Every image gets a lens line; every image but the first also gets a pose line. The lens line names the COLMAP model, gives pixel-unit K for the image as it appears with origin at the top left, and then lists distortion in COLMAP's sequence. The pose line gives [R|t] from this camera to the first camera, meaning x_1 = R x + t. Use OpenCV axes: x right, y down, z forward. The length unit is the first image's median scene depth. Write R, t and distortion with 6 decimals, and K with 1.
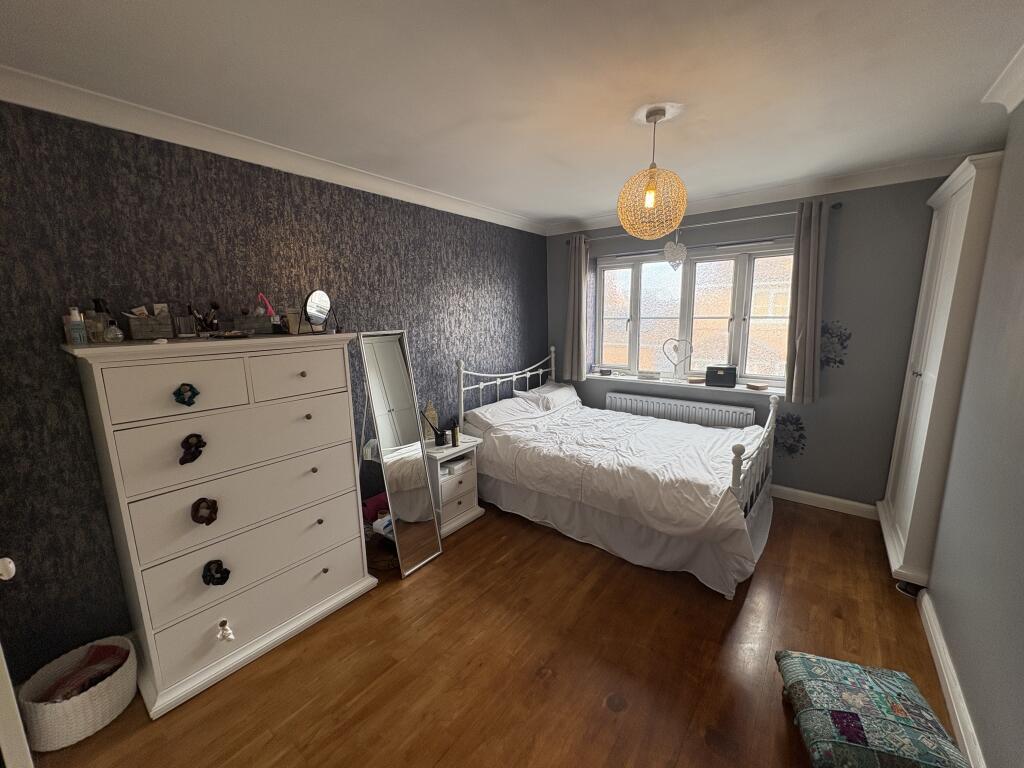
lens RADIAL K [[405.3, 0, 513.2], [0, 405.3, 383.6], [0, 0, 1]] dist [-0.000850, 0.000066]
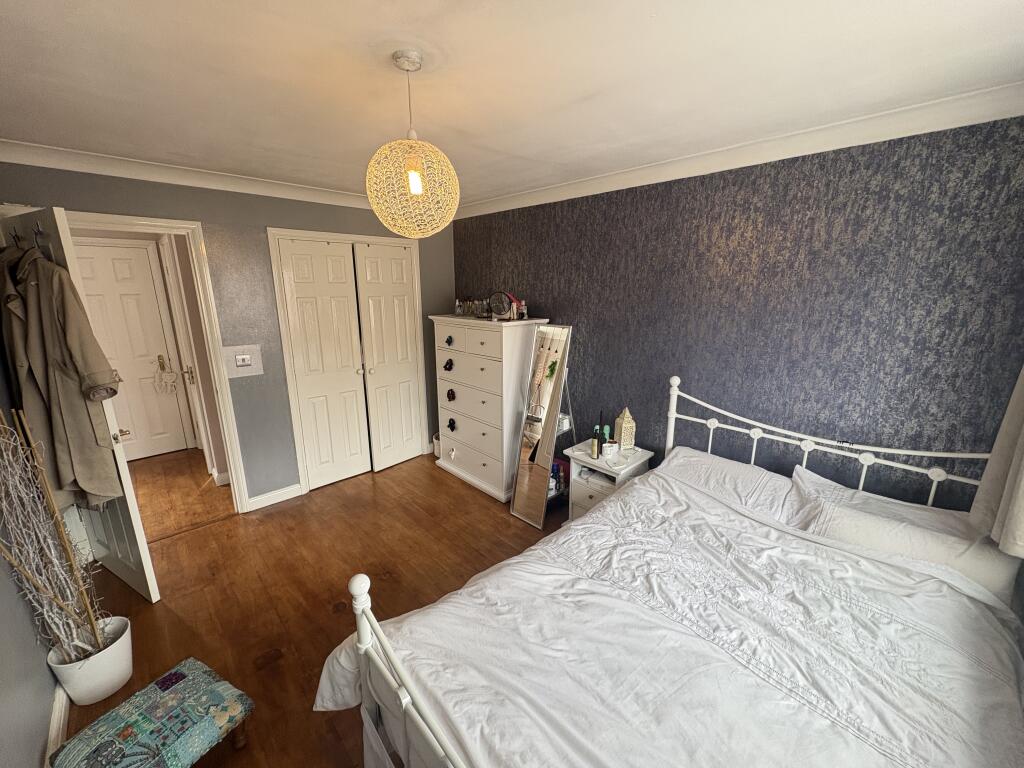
lens RADIAL K [[405.3, 0, 513.1], [0, 405.3, 383.1], [0, 0, 1]] dist [-0.000850, 0.000066]
pose [[-0.137630, 0.252241, -0.957827, 0.752071], [-0.168526, 0.946966, 0.273596, -0.237333], [0.976042, 0.199074, -0.087821, 0.896017]]
